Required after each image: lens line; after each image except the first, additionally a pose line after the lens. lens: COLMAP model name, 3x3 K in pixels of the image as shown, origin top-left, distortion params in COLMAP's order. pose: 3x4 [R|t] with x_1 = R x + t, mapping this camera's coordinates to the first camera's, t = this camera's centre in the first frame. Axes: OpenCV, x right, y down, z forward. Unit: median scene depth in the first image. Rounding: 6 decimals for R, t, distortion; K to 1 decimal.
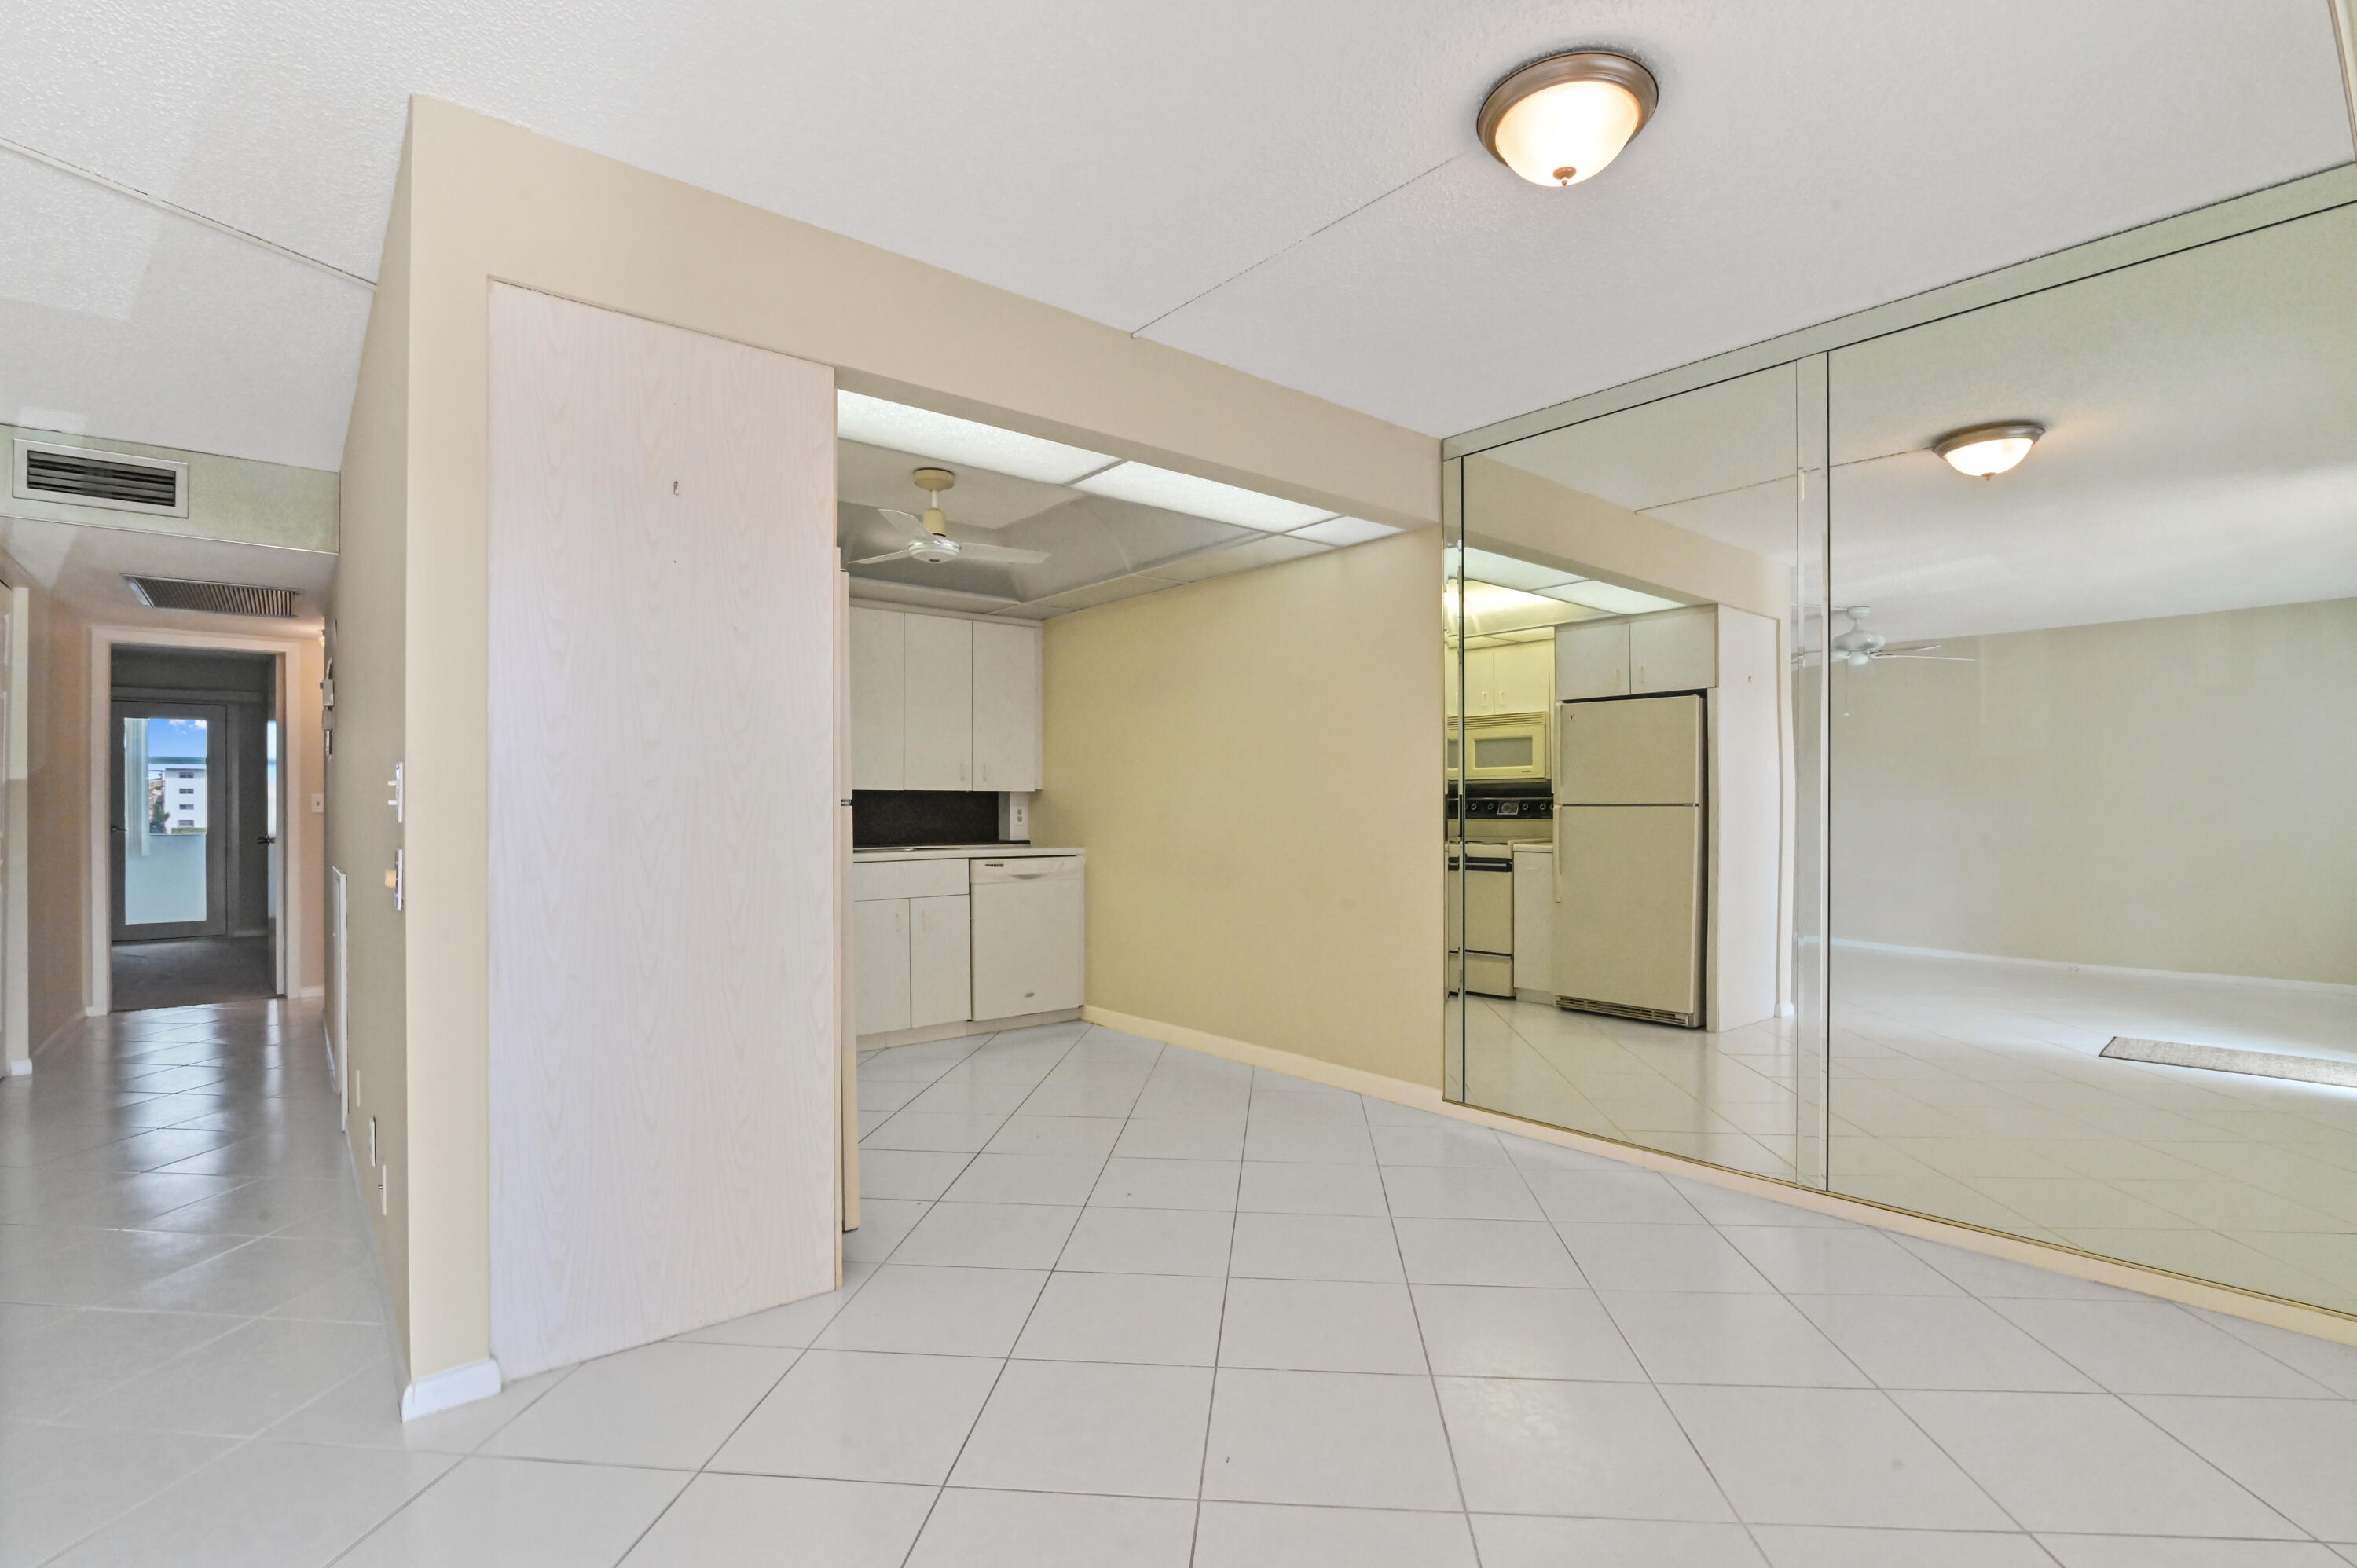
lens RADIAL K [[1084.3, 0, 1181.3], [0, 1084.3, 799.4], [0, 0, 1]] dist [-0.020540, 0.000264]
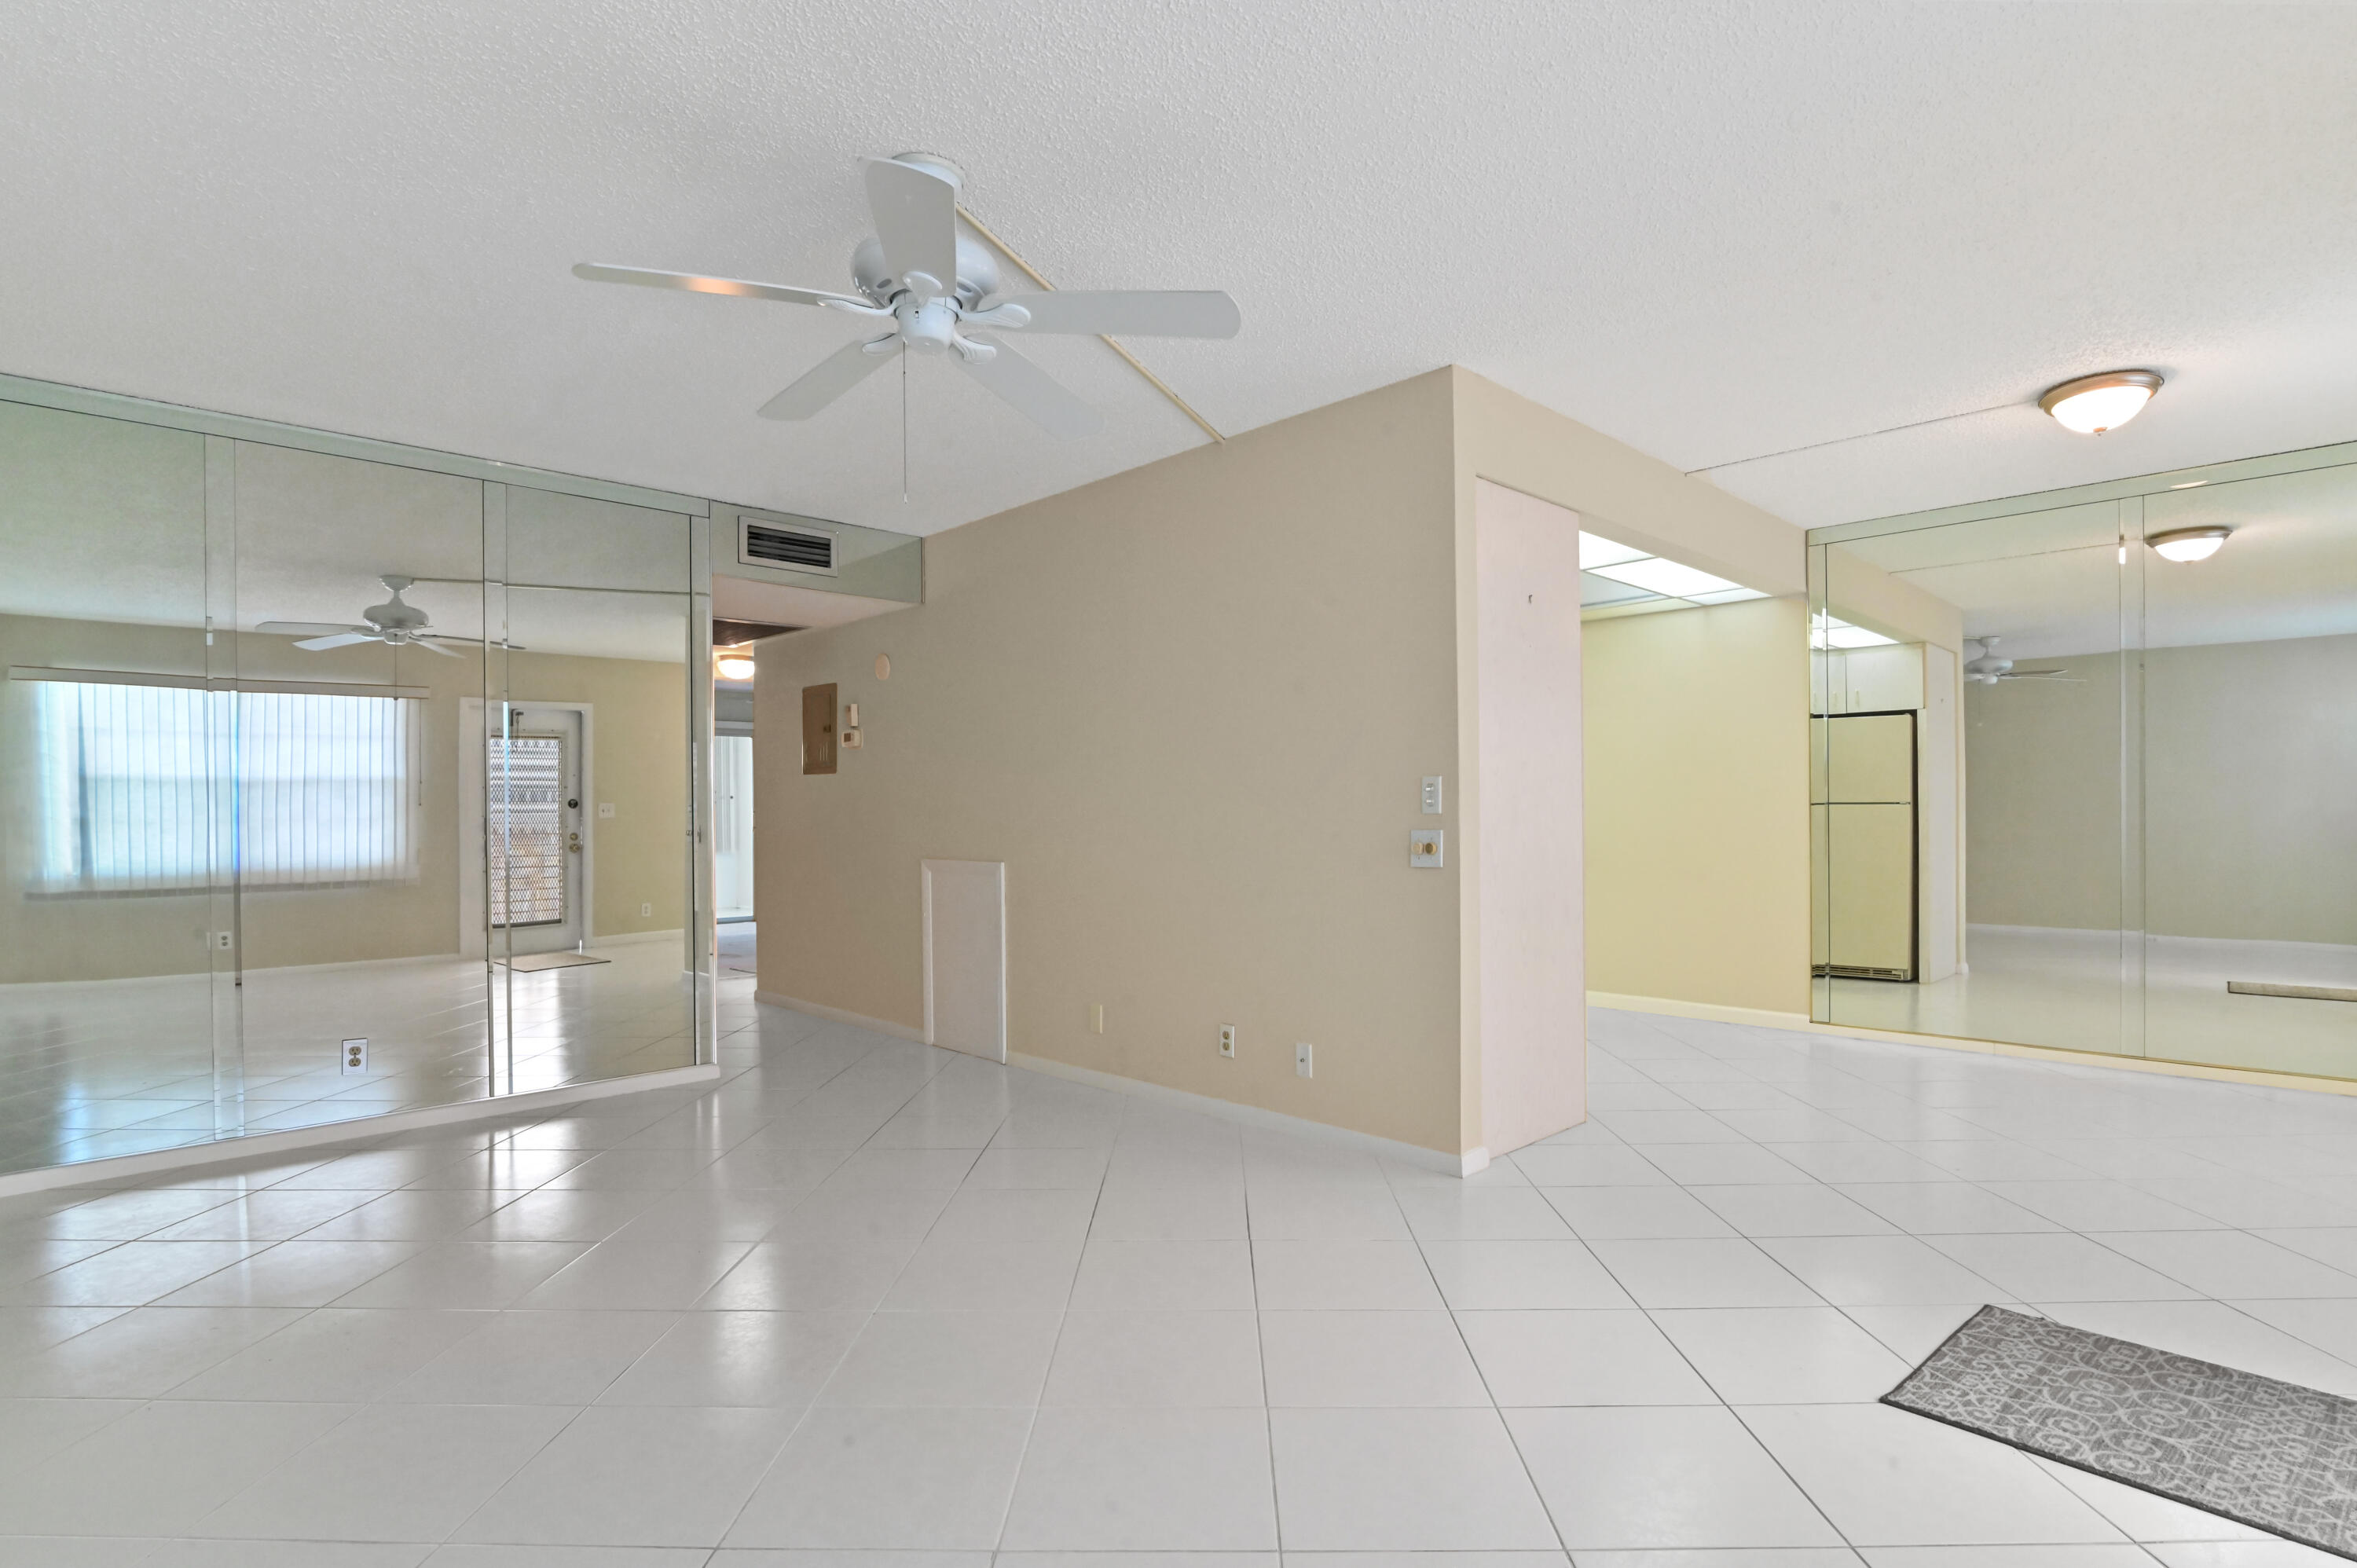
lens RADIAL K [[1184.4, 0, 1182.3], [0, 1184.4, 820.4], [0, 0, 1]] dist [-0.011834, -0.000037]
pose [[0.996707, -0.009570, 0.080525, -0.499411], [0.008978, 0.999930, 0.007717, 0.008444], [-0.080593, -0.006969, 0.996723, -0.309958]]
